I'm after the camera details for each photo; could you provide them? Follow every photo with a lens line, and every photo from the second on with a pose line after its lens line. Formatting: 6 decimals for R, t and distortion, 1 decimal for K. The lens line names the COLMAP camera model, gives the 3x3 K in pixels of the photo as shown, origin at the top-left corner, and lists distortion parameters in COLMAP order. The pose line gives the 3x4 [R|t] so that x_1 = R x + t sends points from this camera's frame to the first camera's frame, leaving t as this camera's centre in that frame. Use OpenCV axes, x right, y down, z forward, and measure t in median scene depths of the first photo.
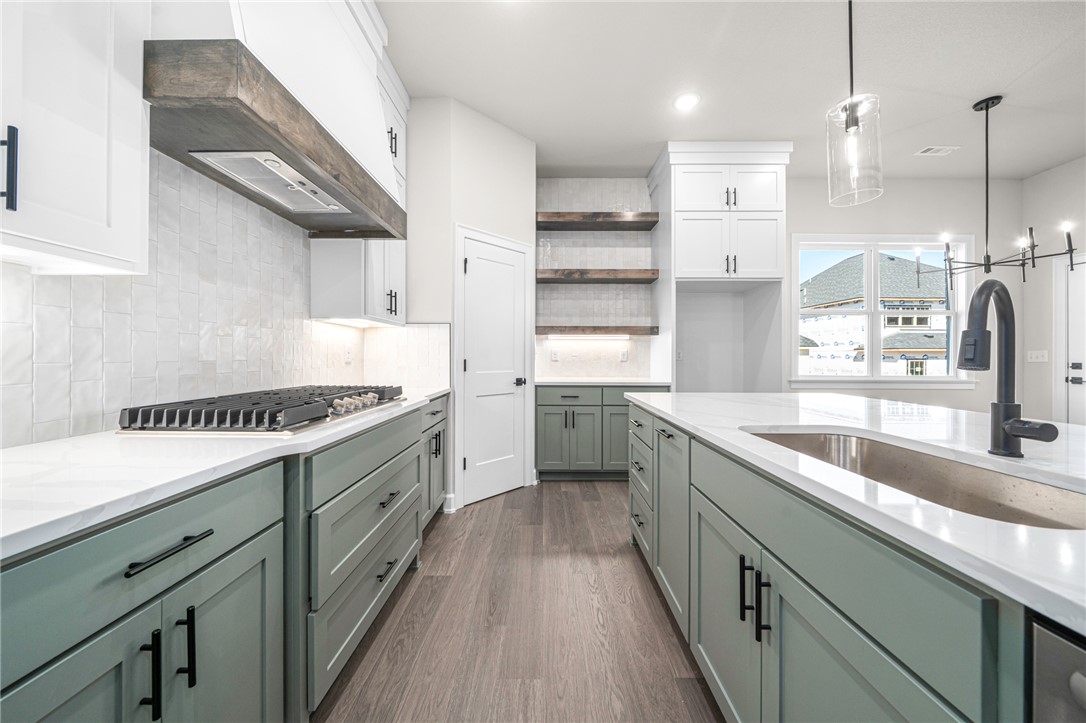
lens RADIAL K [[374.9, 0, 536.9], [0, 374.9, 355.2], [0, 0, 1]] dist [-0.006760, -0.000083]
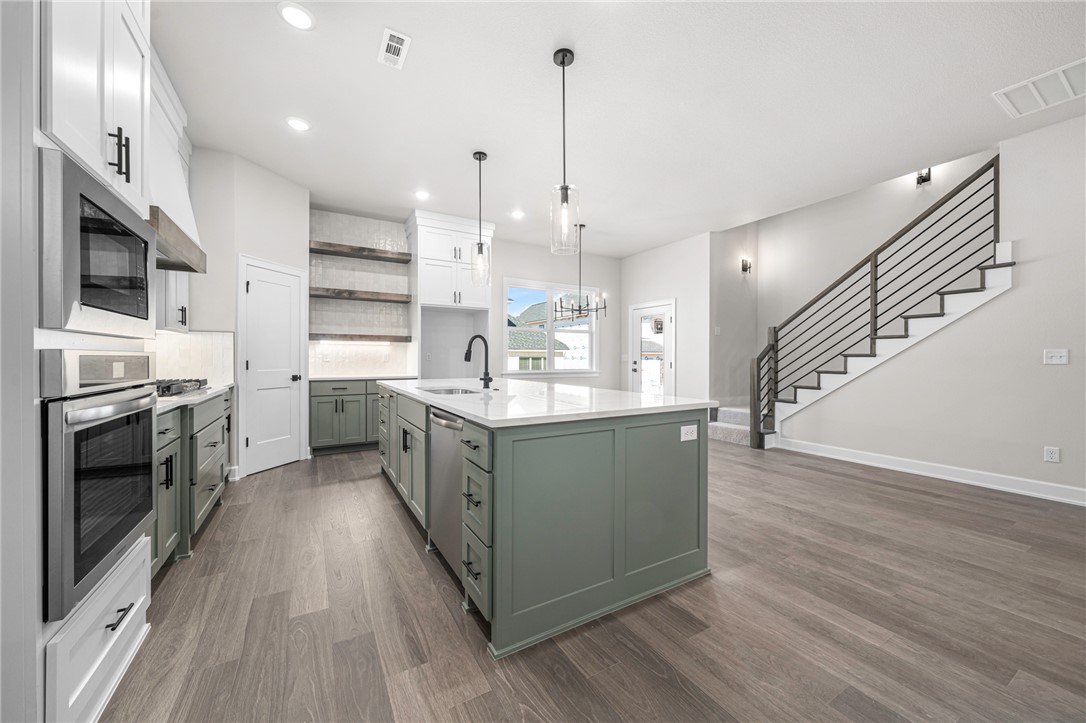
lens RADIAL K [[416.3, 0, 546.6], [0, 416.3, 357.4], [0, 0, 1]] dist [-0.000366, -0.000083]
pose [[0.857881, -0.000956, 0.513848, -0.039765], [0.000147, 0.999999, 0.001616, -0.001167], [-0.513849, -0.001311, 0.857880, -0.633451]]
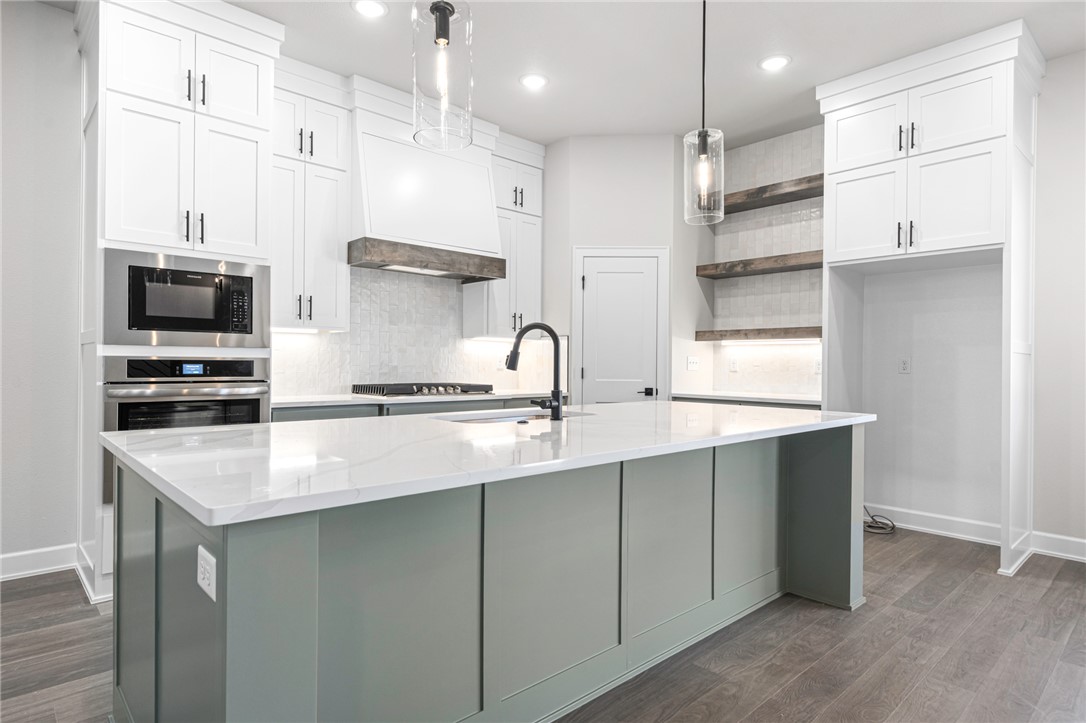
lens RADIAL K [[604.0, 0, 517.4], [0, 604.0, 363.8], [0, 0, 1]] dist [-0.000584, -0.000232]
pose [[0.660541, 0.004061, -0.750779, 0.874732], [-0.005891, 0.999983, 0.000227, 0.000236], [0.750767, 0.004273, 0.660553, -0.273581]]
